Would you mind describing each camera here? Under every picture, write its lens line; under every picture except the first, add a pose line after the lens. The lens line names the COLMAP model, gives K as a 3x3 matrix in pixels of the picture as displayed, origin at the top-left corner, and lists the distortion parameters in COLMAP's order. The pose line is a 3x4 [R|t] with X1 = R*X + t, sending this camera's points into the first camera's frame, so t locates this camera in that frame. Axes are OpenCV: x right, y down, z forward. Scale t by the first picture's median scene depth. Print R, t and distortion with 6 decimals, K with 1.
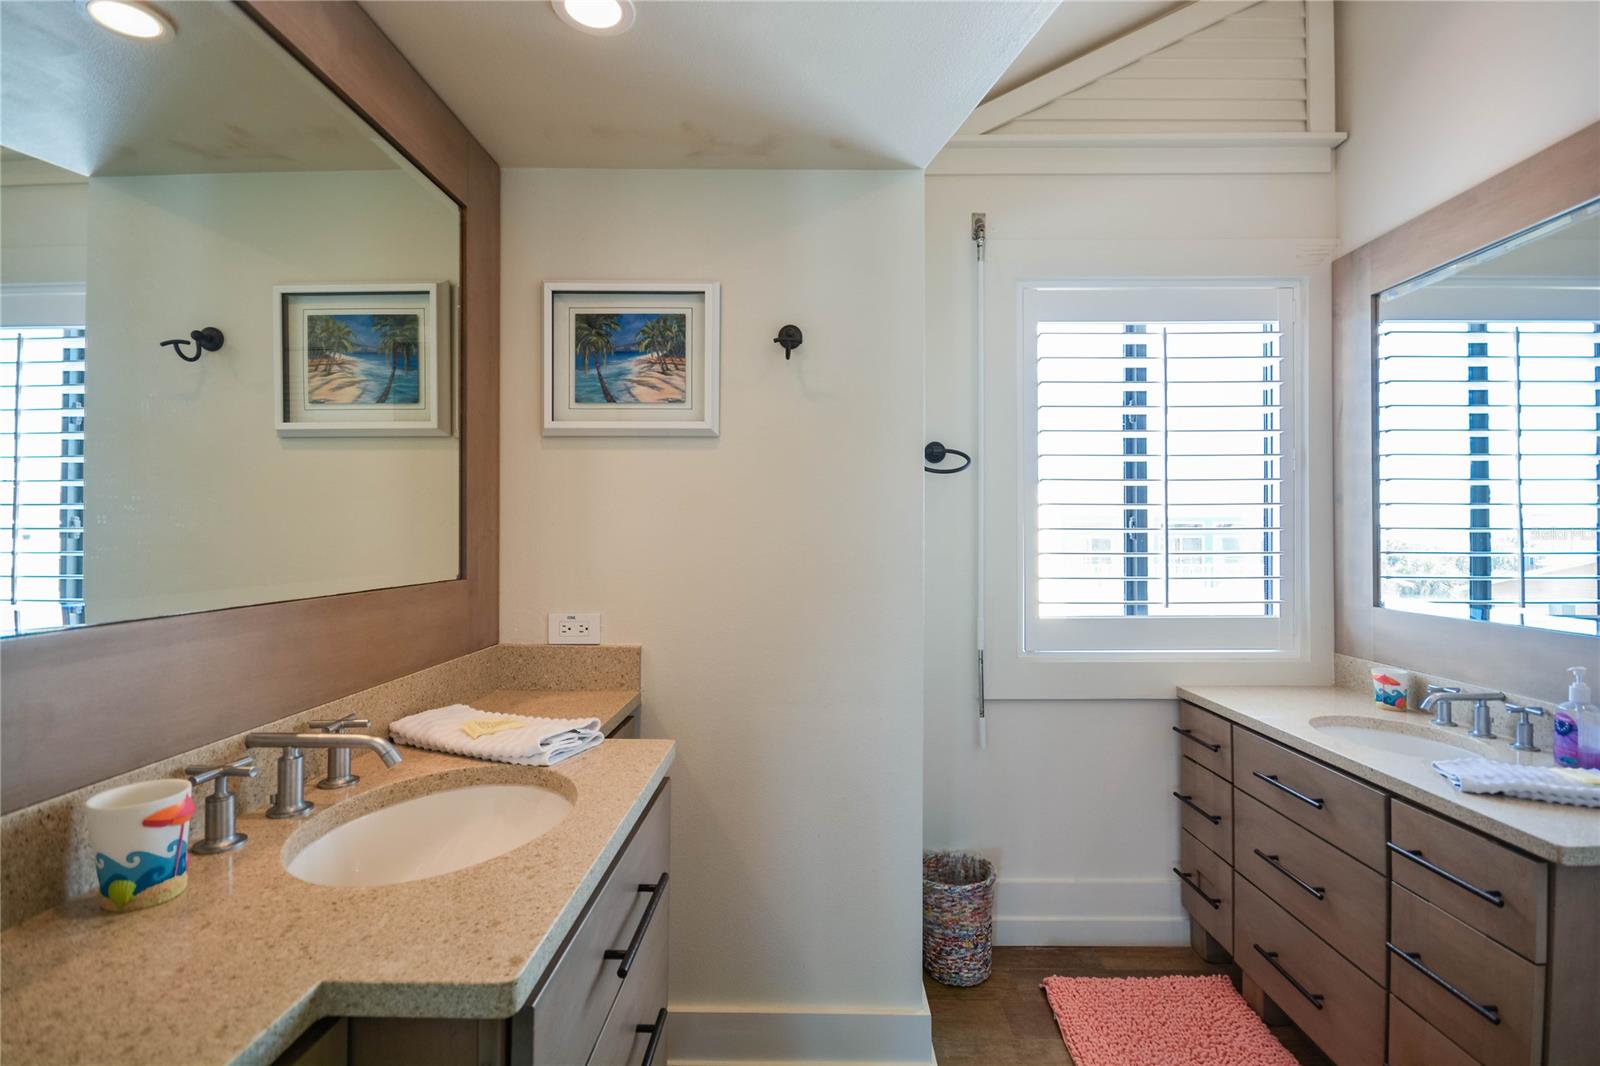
lens RADIAL K [[760.2, 0, 828.1], [0, 760.2, 530.4], [0, 0, 1]] dist [0.001181, -0.000641]
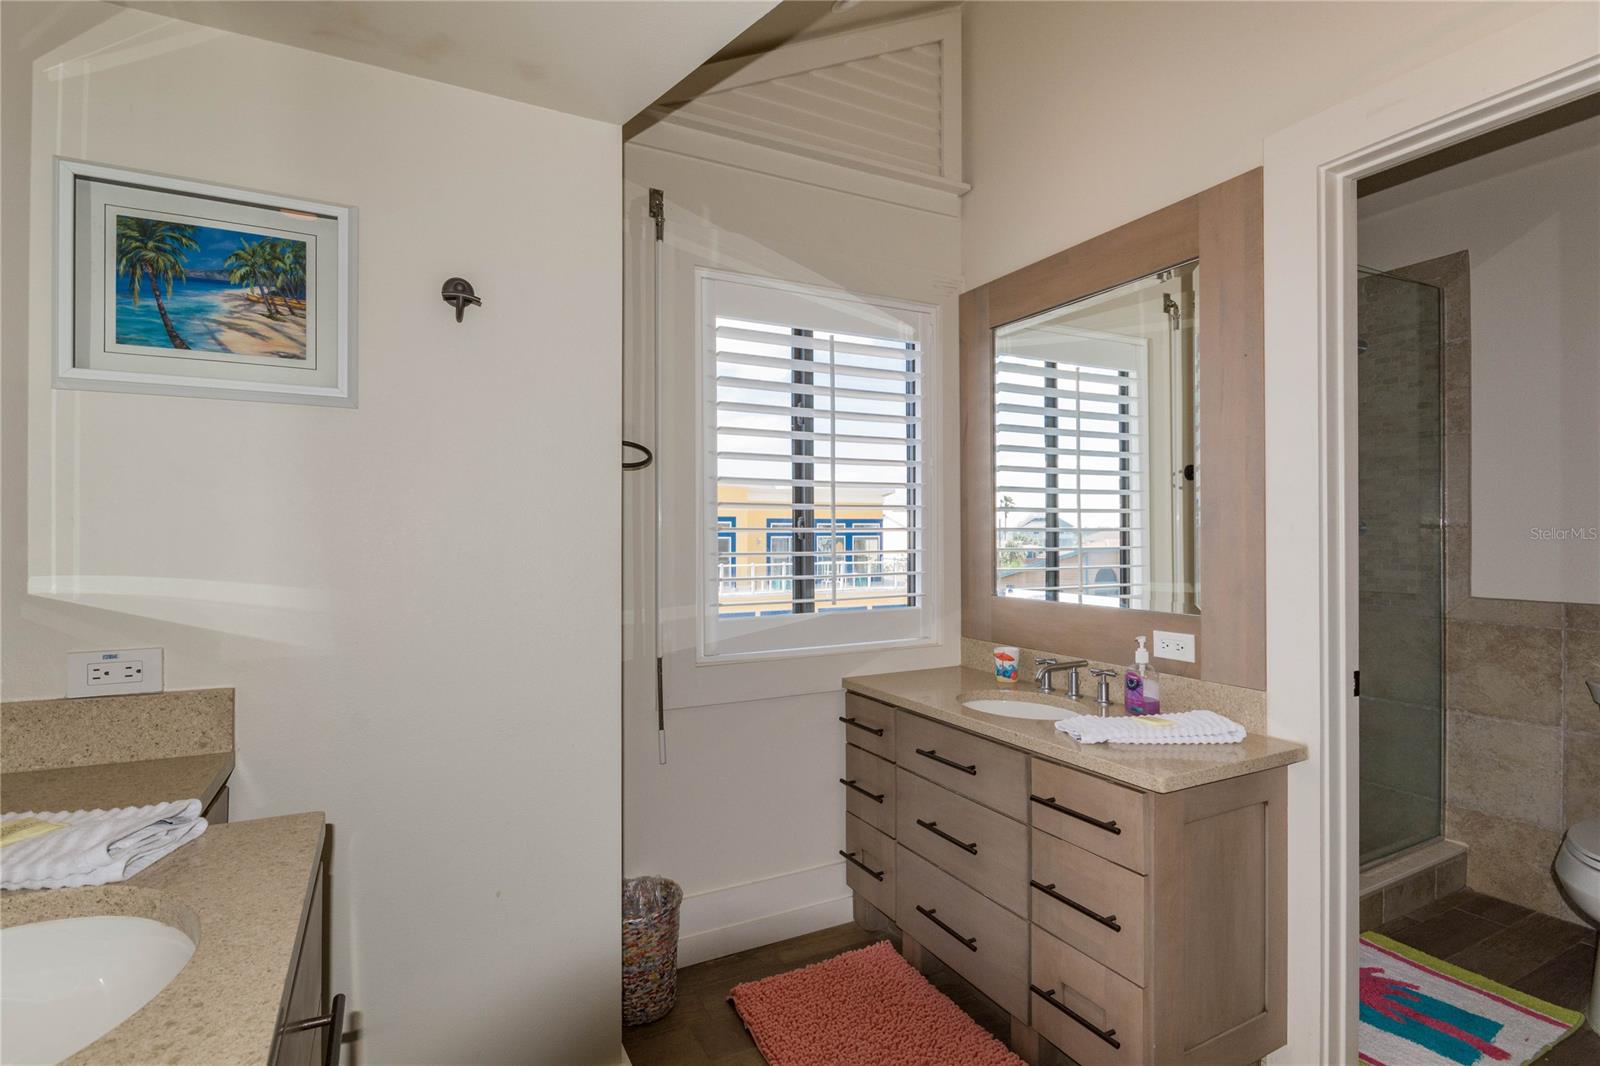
lens RADIAL K [[785.5, 0, 800.0], [0, 785.5, 533.0], [0, 0, 1]] dist [-0.002419, -0.002054]
pose [[0.879637, -0.001079, 0.475645, -0.121872], [-0.001043, 0.999991, 0.004198, -0.000421], [-0.475645, -0.004189, 0.879628, 0.080261]]
